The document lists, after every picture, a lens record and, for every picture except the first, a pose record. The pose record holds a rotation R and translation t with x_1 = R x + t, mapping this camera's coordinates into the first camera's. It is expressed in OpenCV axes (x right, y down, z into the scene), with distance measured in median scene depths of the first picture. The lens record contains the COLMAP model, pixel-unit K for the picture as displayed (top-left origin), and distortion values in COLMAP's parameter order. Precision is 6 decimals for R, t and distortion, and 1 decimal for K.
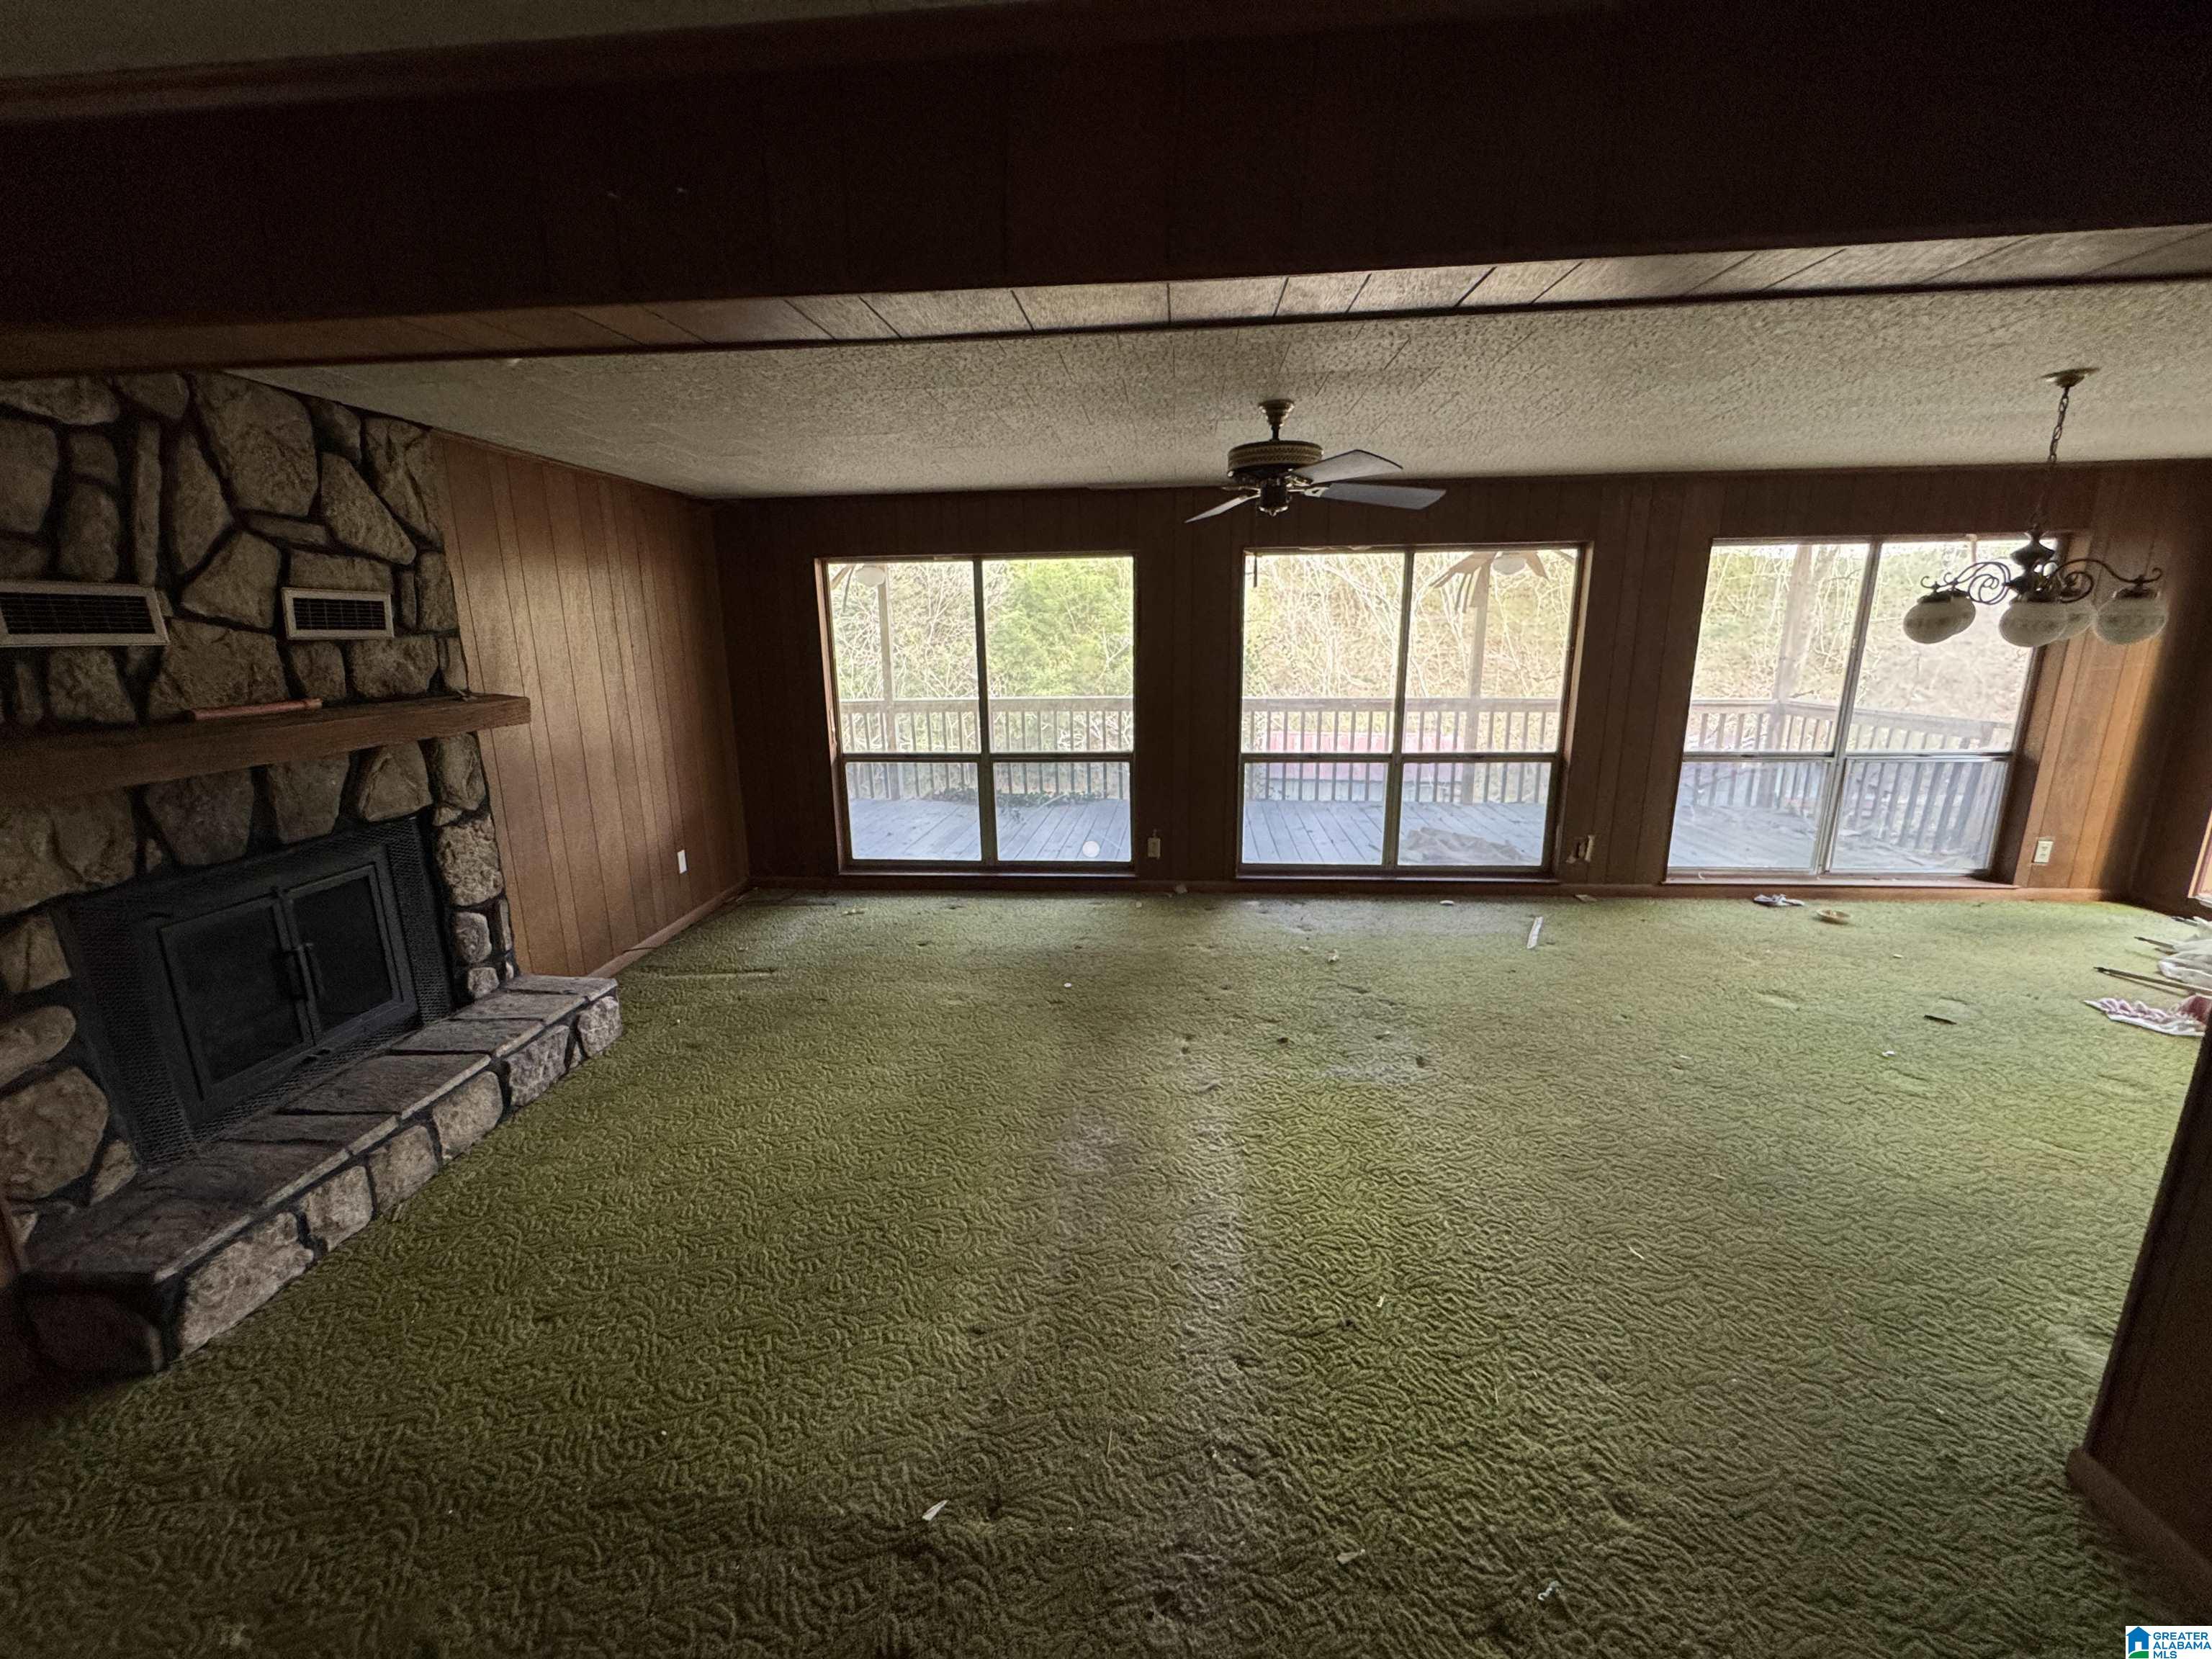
lens RADIAL K [[884.0, 0, 1102.9], [0, 884.0, 827.5], [0, 0, 1]] dist [-0.002034, -0.000100]
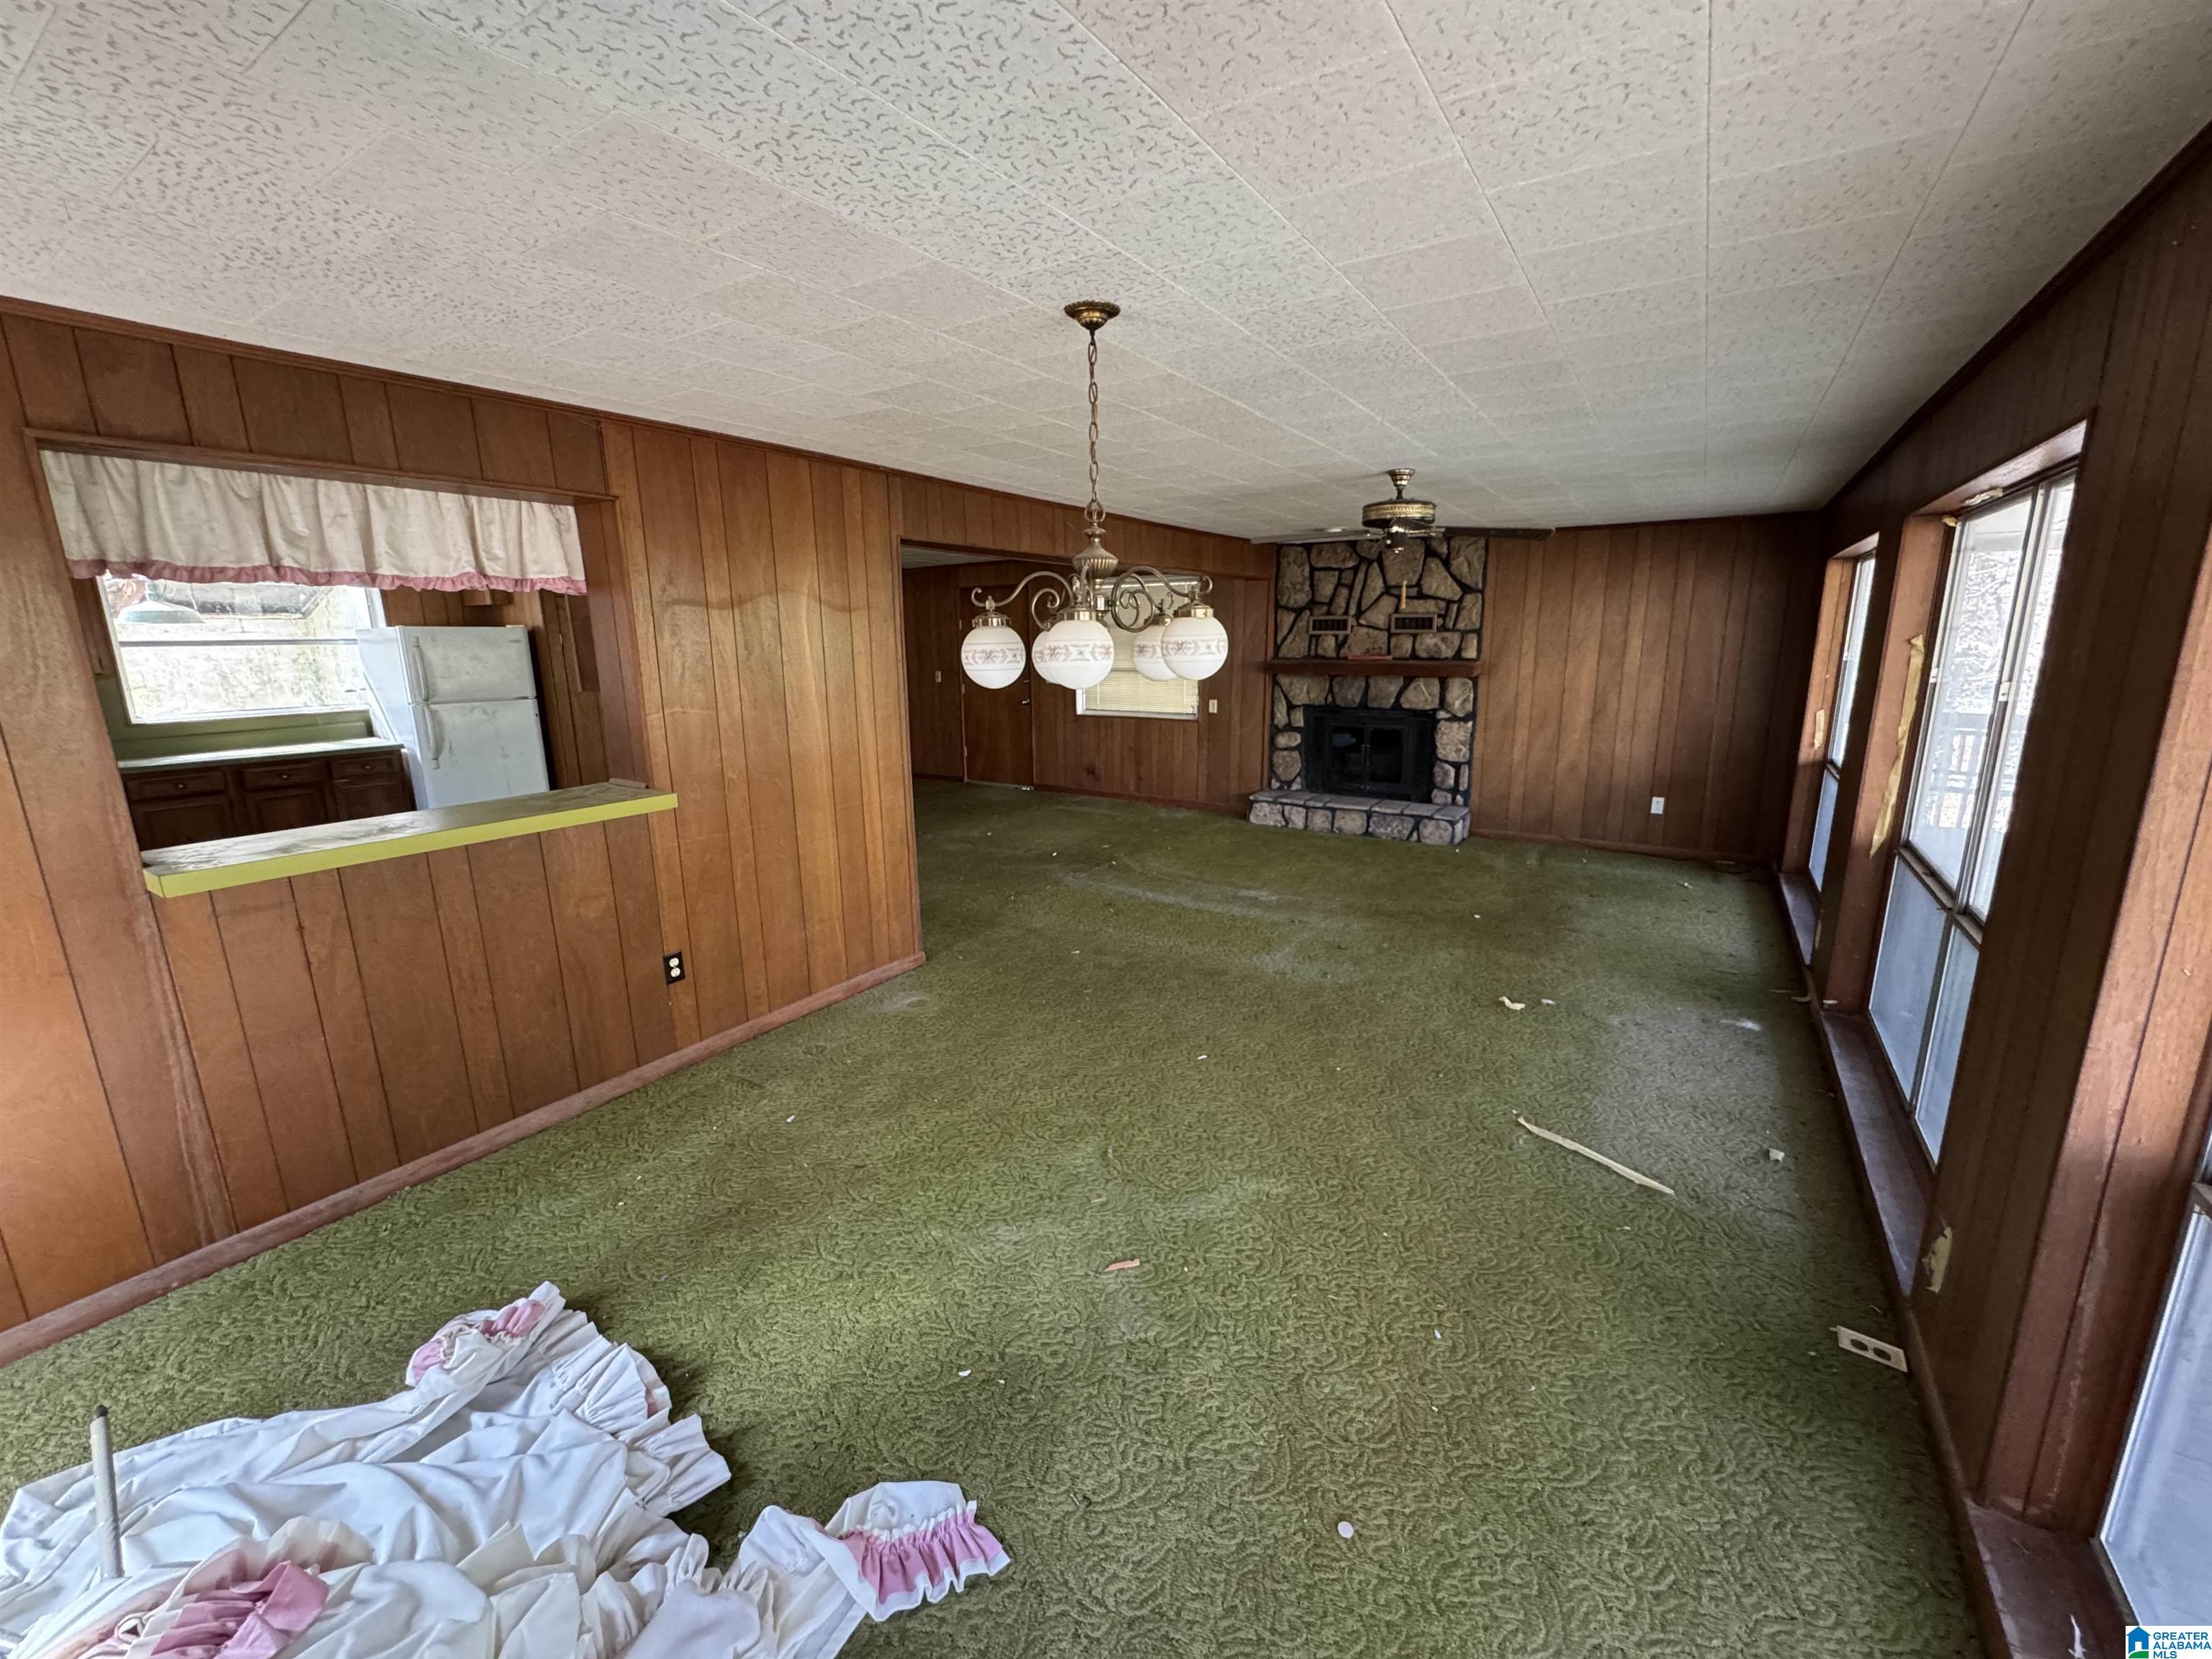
lens RADIAL K [[884.0, 0, 1102.9], [0, 884.0, 827.5], [0, 0, 1]] dist [-0.002034, -0.000100]
pose [[-0.477838, 0.207976, -0.853473, 1.726973], [-0.180909, 0.927445, 0.327289, -0.349224], [0.859618, 0.310792, -0.405543, 1.375928]]
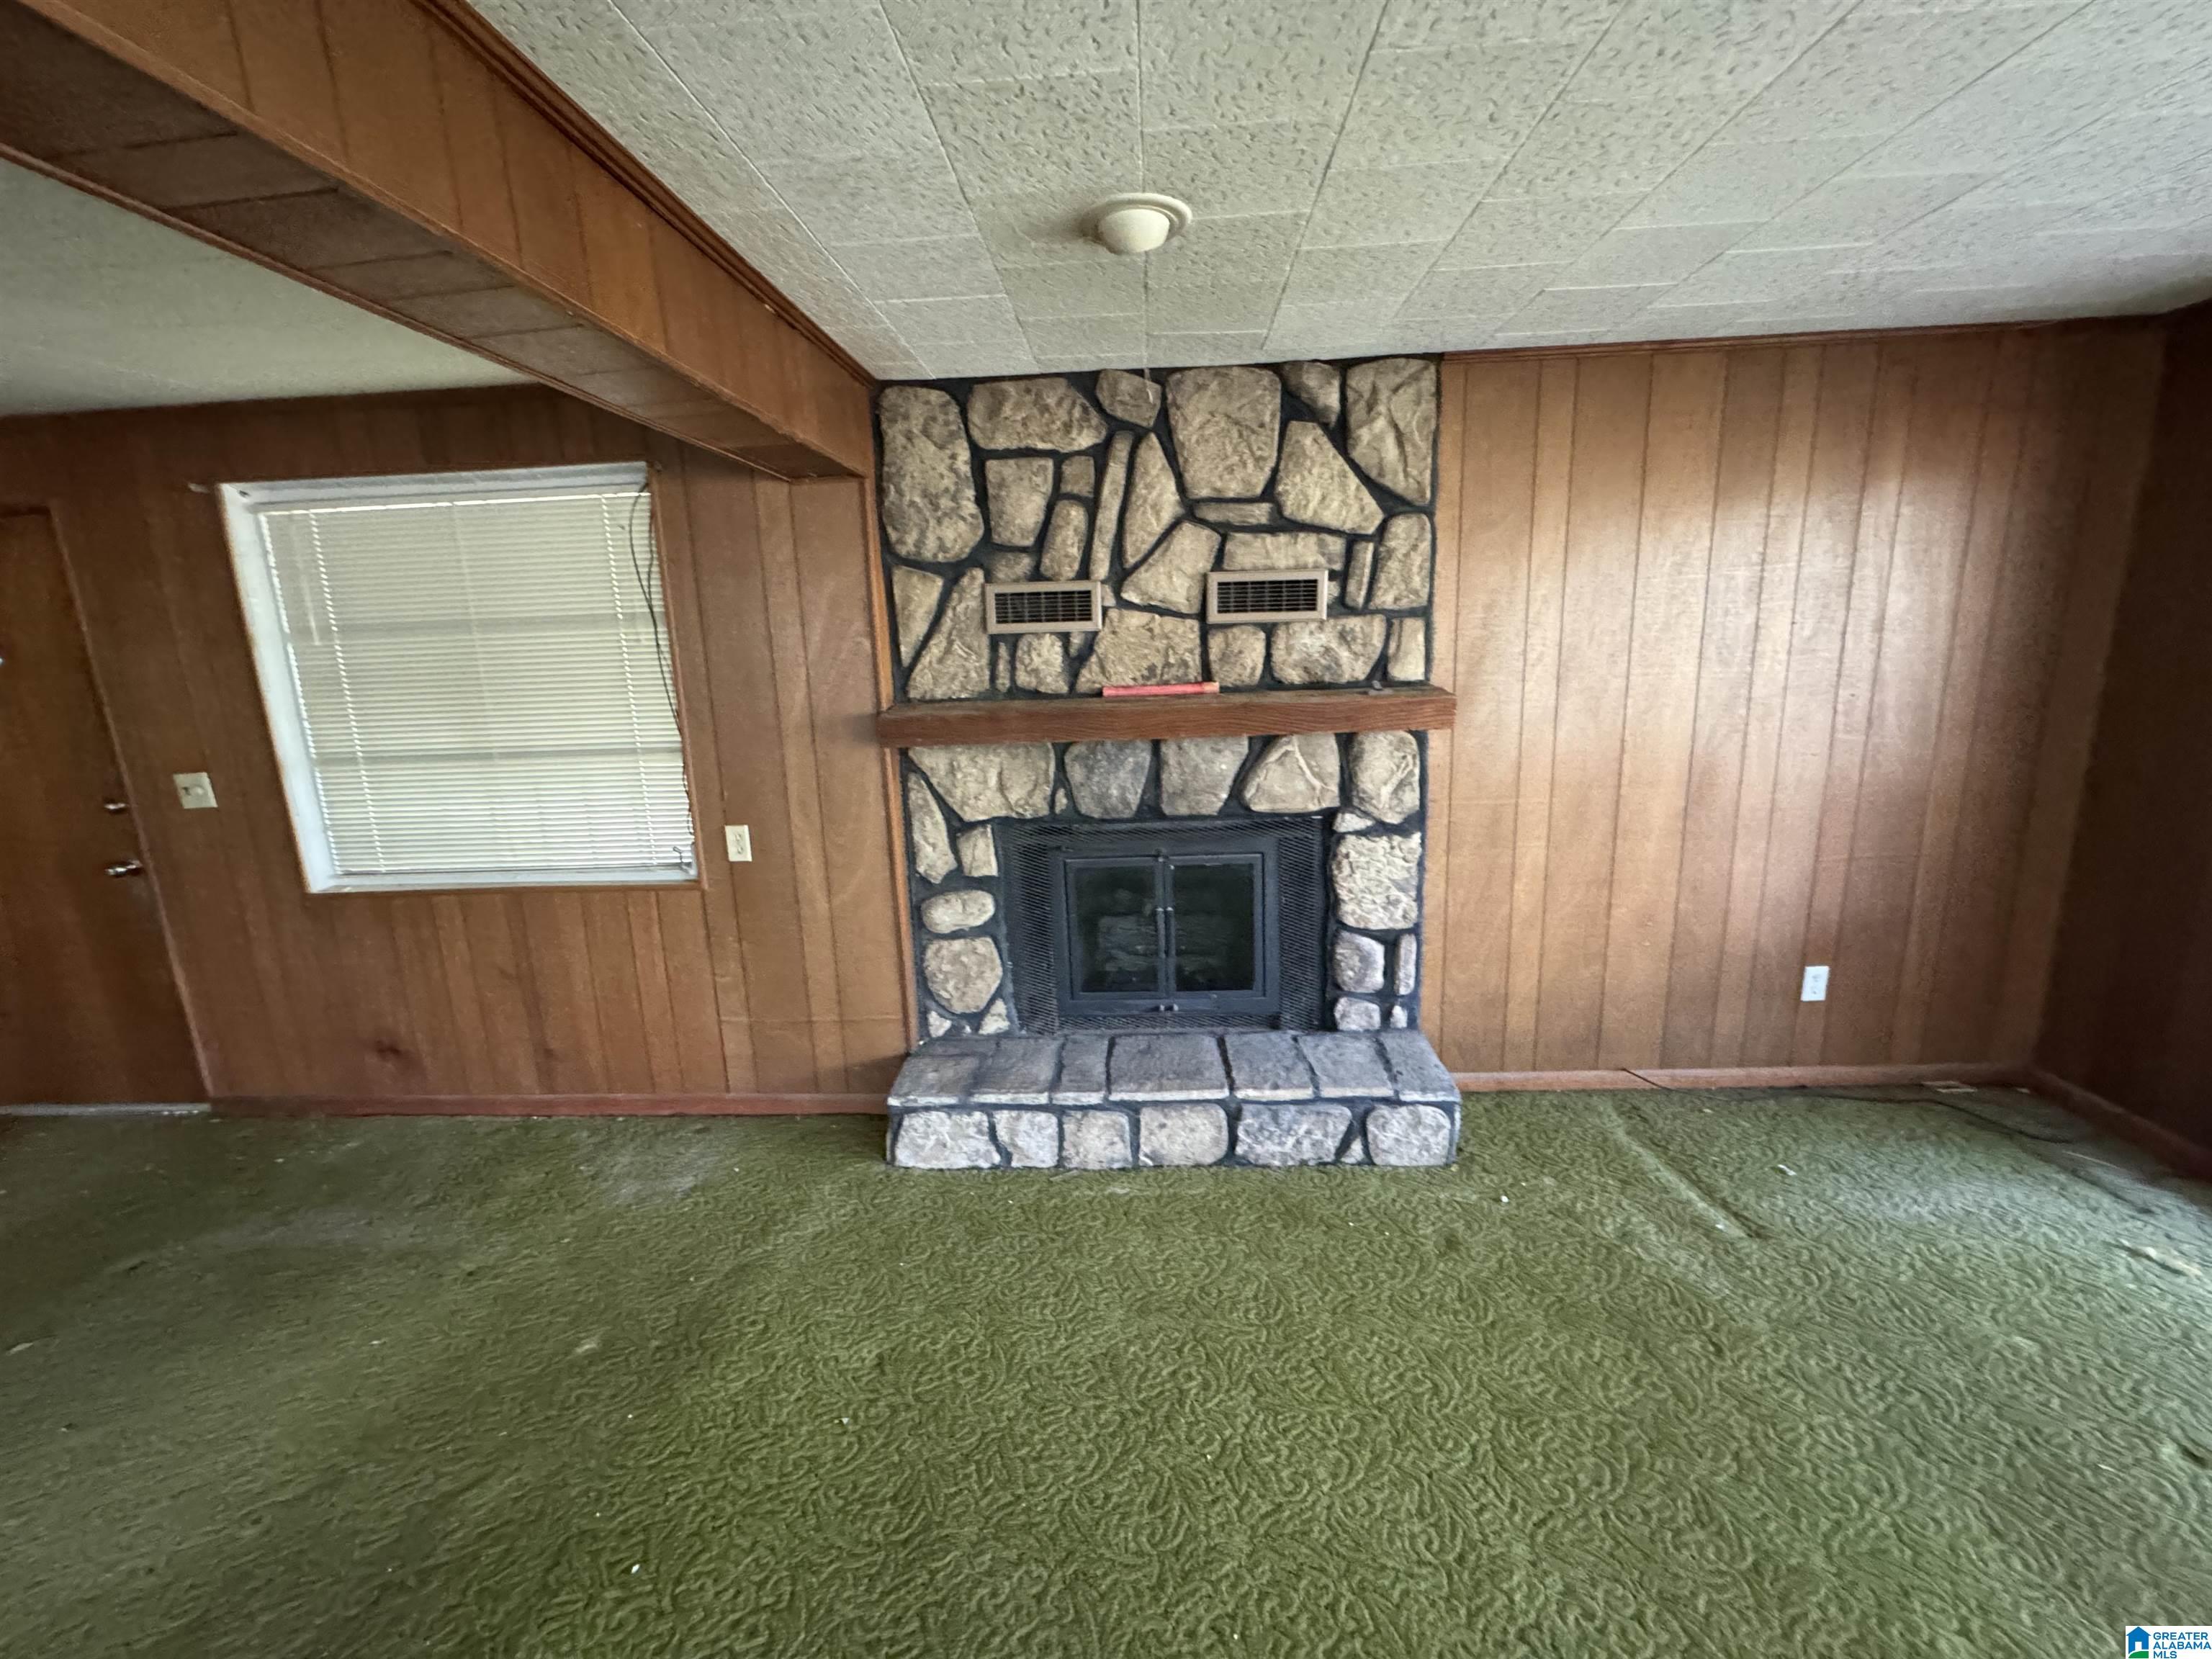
lens RADIAL K [[884.0, 0, 1102.9], [0, 884.0, 827.5], [0, 0, 1]] dist [-0.002034, -0.000100]
pose [[0.027962, 0.218920, -0.975342, 0.115734], [-0.187498, 0.959554, 0.210001, -0.161635], [0.981867, 0.177003, 0.067879, 0.770888]]
